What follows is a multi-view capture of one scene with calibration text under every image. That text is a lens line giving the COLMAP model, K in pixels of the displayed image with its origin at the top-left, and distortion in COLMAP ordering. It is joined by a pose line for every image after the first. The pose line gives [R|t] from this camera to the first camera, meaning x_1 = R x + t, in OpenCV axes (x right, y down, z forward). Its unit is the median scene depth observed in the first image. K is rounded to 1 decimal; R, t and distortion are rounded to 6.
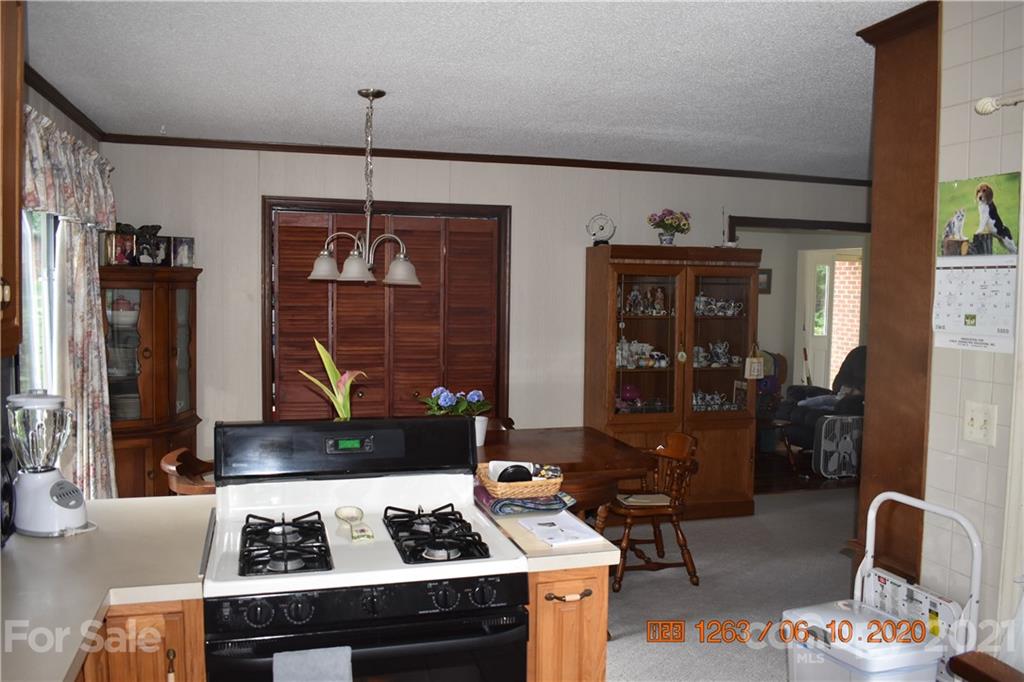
lens RADIAL K [[850.6, 0, 512.0], [0, 850.6, 341.0], [0, 0, 1]] dist [-0.064954, -0.001571]
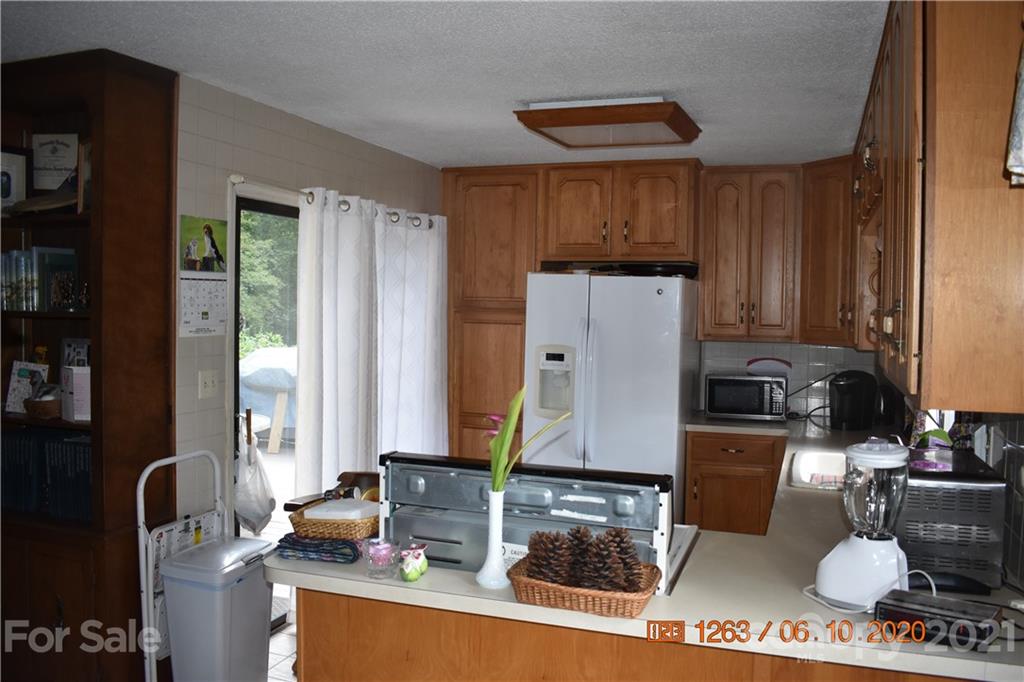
lens RADIAL K [[850.6, 0, 512.0], [0, 850.6, 341.0], [0, 0, 1]] dist [-0.064954, -0.001571]
pose [[-0.809893, -0.051774, 0.584289, -0.728237], [0.012179, 0.994398, 0.104995, -0.125301], [-0.586452, 0.092150, -0.804725, 1.819345]]
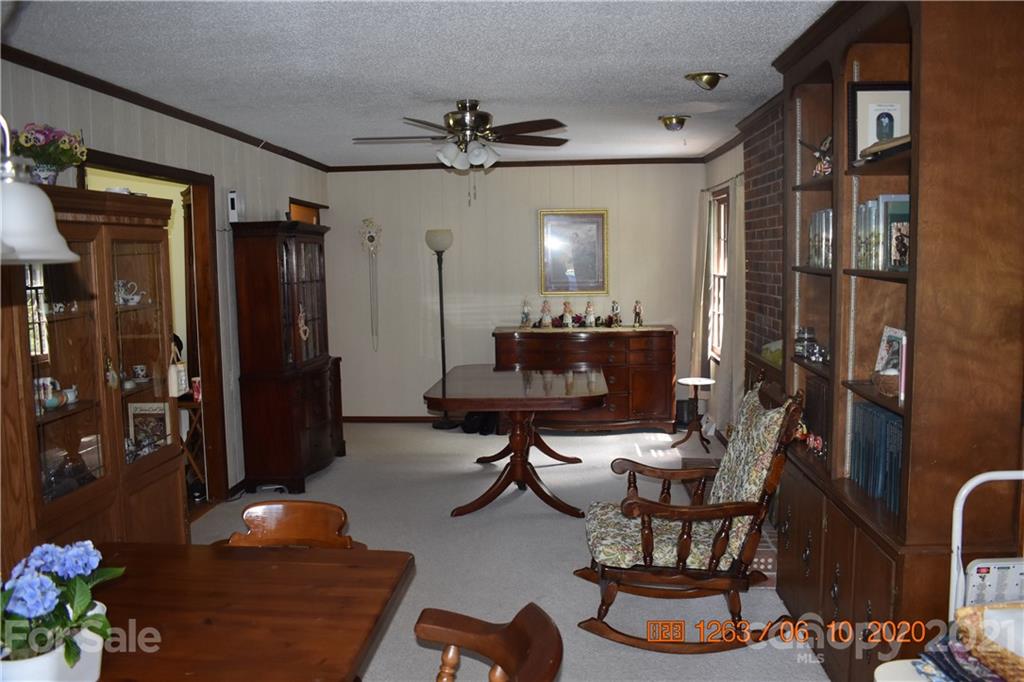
lens RADIAL K [[850.6, 0, 512.0], [0, 850.6, 341.0], [0, 0, 1]] dist [-0.064954, -0.001571]
pose [[0.331989, -0.110000, 0.936847, -0.594939], [0.078158, 0.992970, 0.088893, -0.088465], [-0.940040, 0.043710, 0.338253, 1.287847]]
